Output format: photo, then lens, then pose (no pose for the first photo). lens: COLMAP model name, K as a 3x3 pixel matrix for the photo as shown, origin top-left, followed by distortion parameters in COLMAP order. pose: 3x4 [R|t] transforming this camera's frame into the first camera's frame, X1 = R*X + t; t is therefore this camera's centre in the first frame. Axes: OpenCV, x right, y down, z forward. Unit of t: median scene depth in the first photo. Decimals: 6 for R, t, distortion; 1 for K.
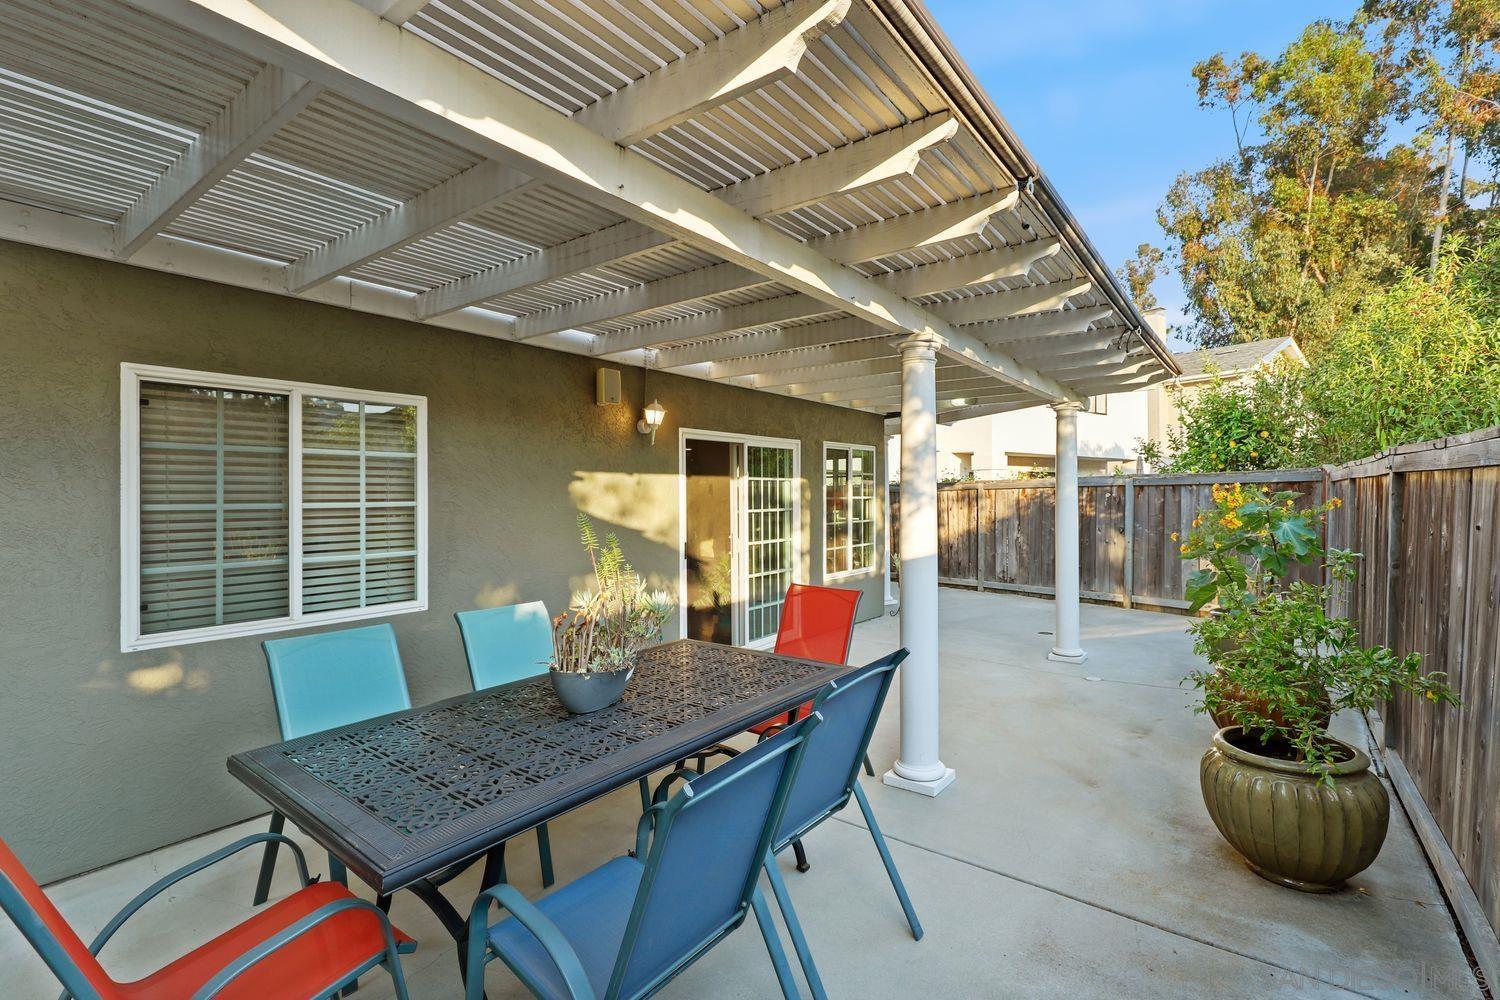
lens RADIAL K [[674.5, 0, 755.0], [0, 674.5, 498.3], [0, 0, 1]] dist [-0.003068, -0.000021]
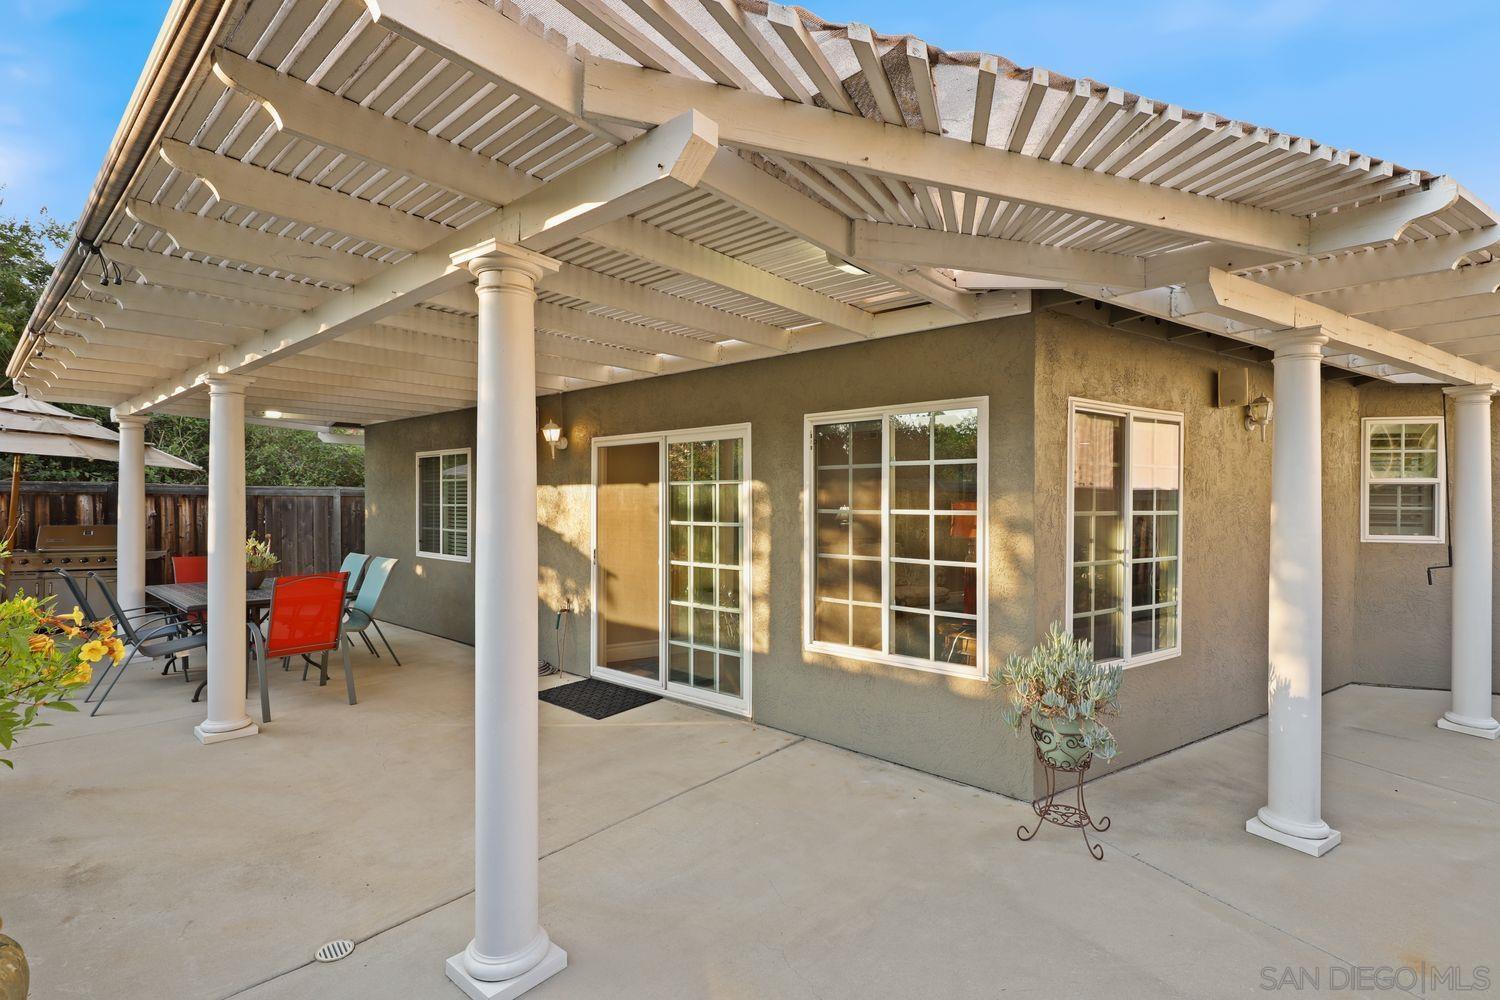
lens RADIAL K [[671.4, 0, 752.2], [0, 671.4, 561.8], [0, 0, 1]] dist [0.001011, 0.000348]
pose [[-0.049202, 0.099195, -0.993851, 0.863666], [-0.006586, 0.995002, 0.099636, -0.021413], [0.998767, 0.011448, -0.048303, 1.249944]]
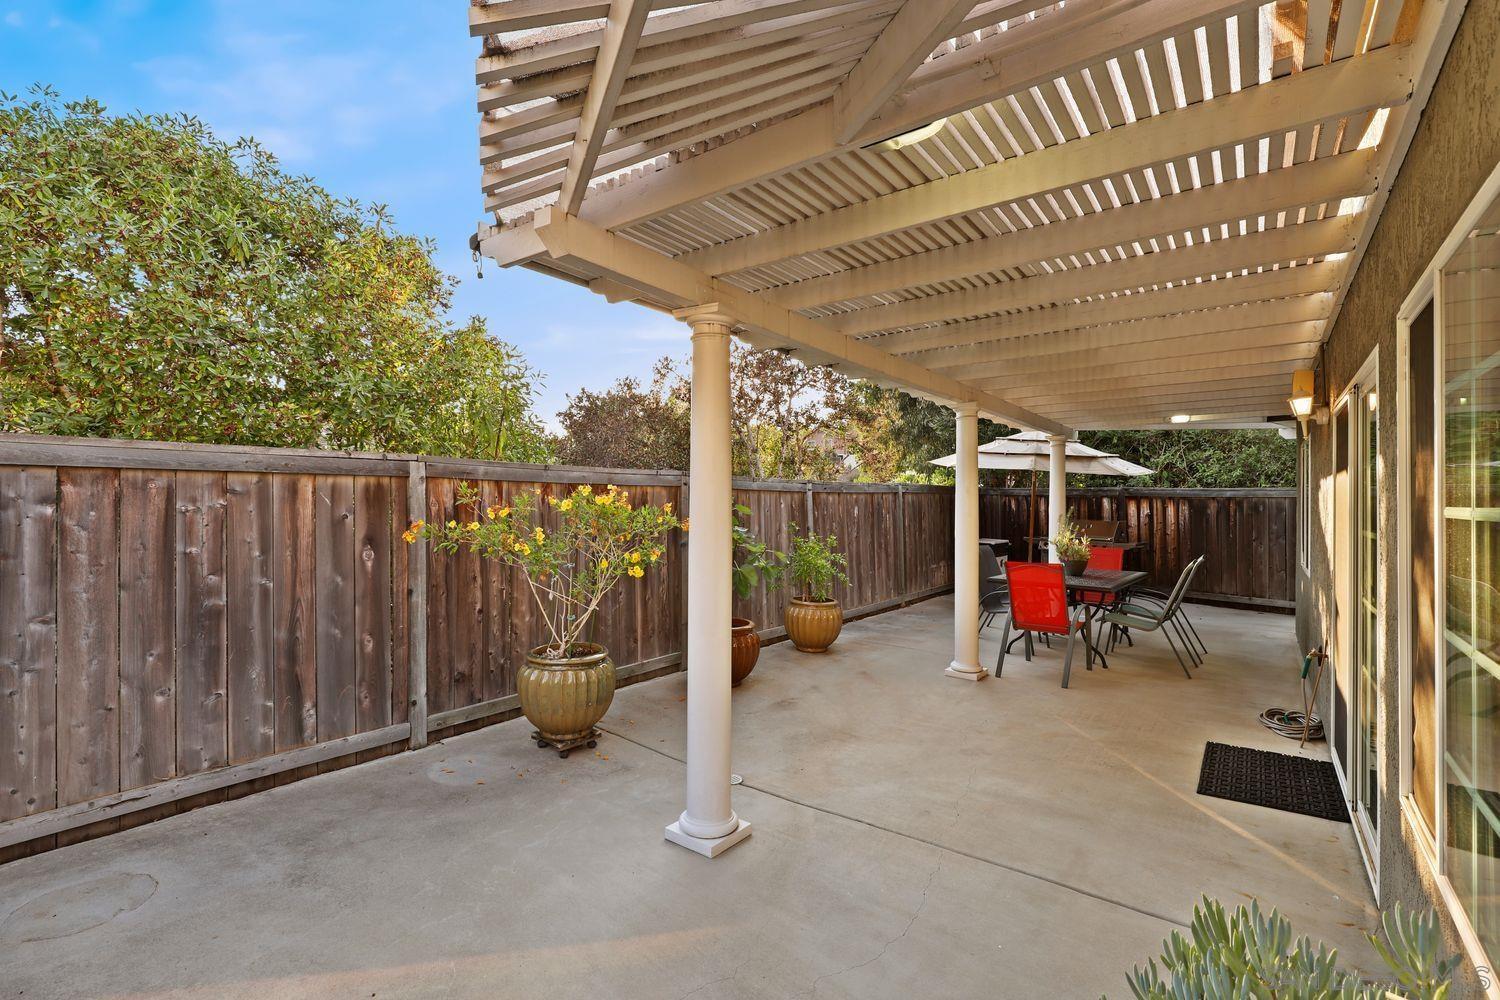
lens RADIAL K [[674.5, 0, 755.0], [0, 674.5, 498.3], [0, 0, 1]] dist [-0.003068, -0.000021]
pose [[-0.999890, -0.000445, -0.014830, 0.477694], [-0.000433, 1.000000, -0.000805, -0.006498], [0.014831, -0.000799, -0.999890, 1.613488]]
